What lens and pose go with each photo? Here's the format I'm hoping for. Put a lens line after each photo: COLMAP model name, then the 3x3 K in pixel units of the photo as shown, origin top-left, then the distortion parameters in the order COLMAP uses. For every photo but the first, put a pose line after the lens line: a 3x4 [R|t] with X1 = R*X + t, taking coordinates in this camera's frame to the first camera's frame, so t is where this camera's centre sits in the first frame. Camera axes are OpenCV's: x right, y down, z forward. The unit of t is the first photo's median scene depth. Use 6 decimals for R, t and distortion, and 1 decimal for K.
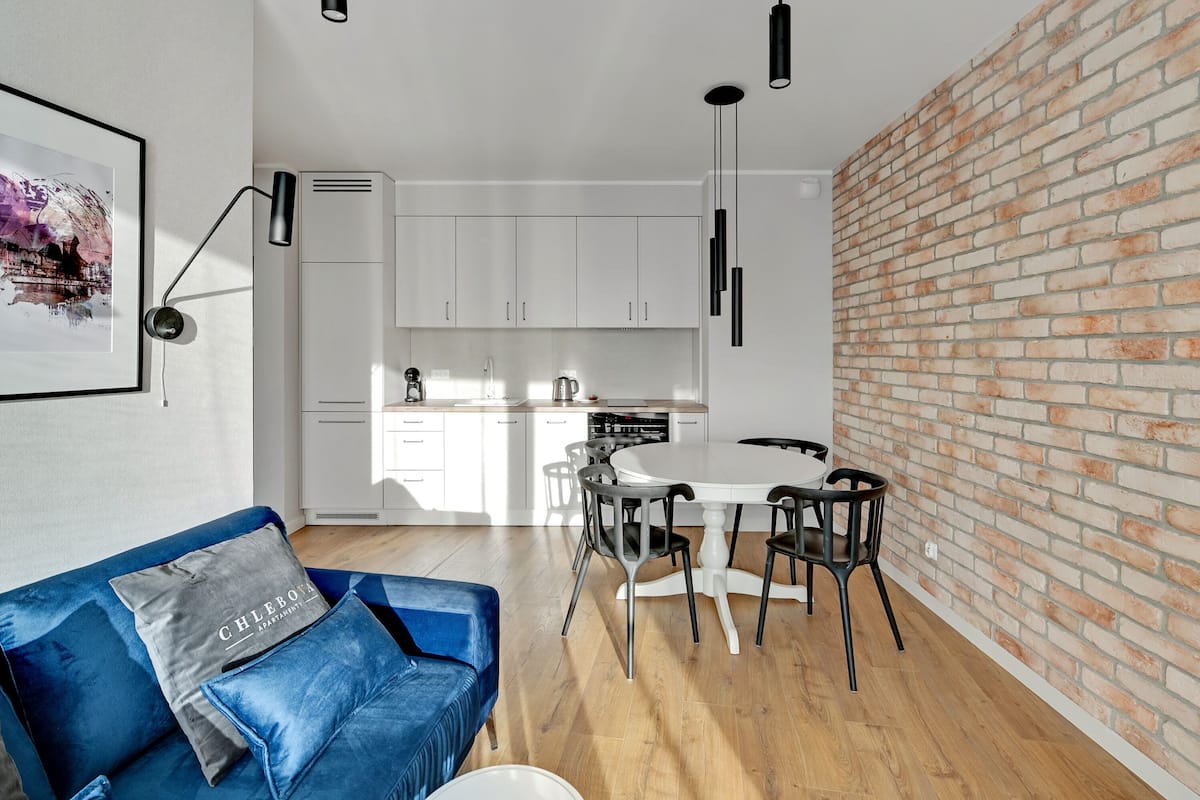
lens RADIAL K [[561.0, 0, 602.4], [0, 561.0, 344.7], [0, 0, 1]] dist [-0.003769, -0.000491]
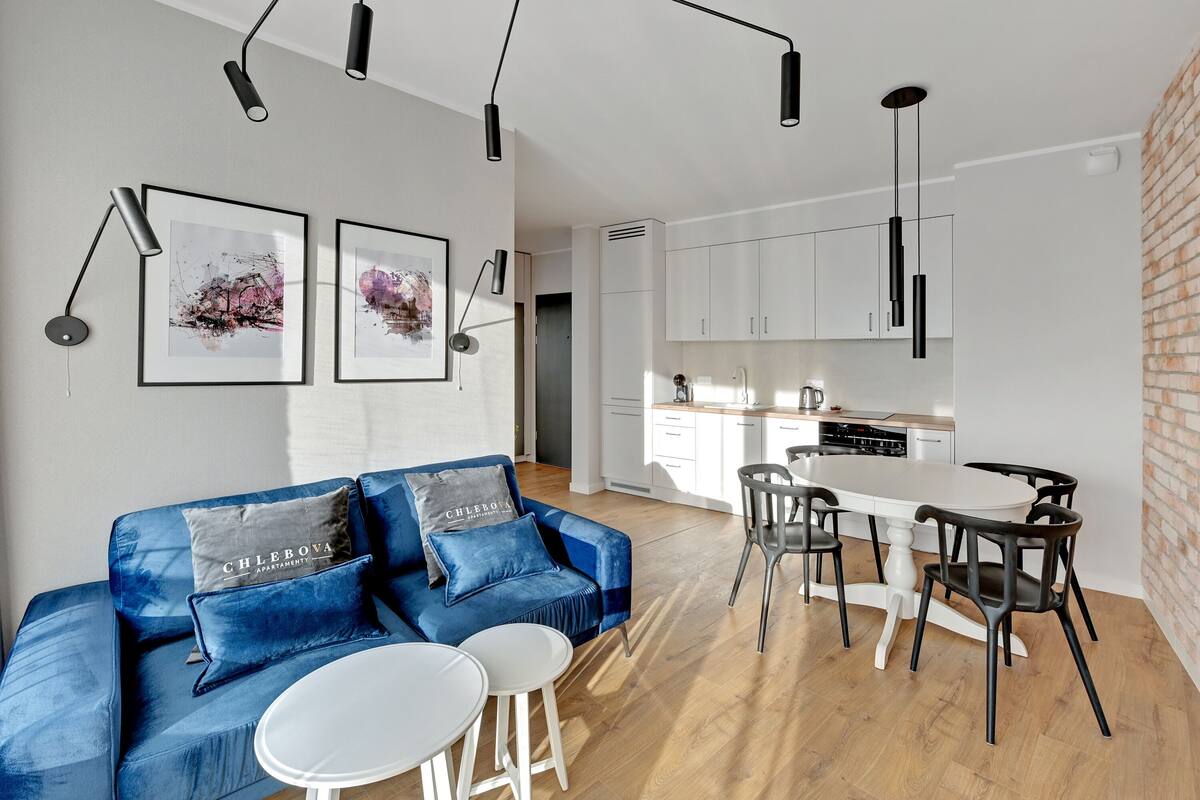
lens RADIAL K [[528.2, 0, 600.0], [0, 528.2, 355.0], [0, 0, 1]] dist [0.000047, -0.000232]
pose [[0.804594, 0.002929, -0.593818, 0.336905], [-0.003569, 0.999994, 0.000096, -0.000555], [0.593814, 0.002042, 0.804599, -0.039329]]
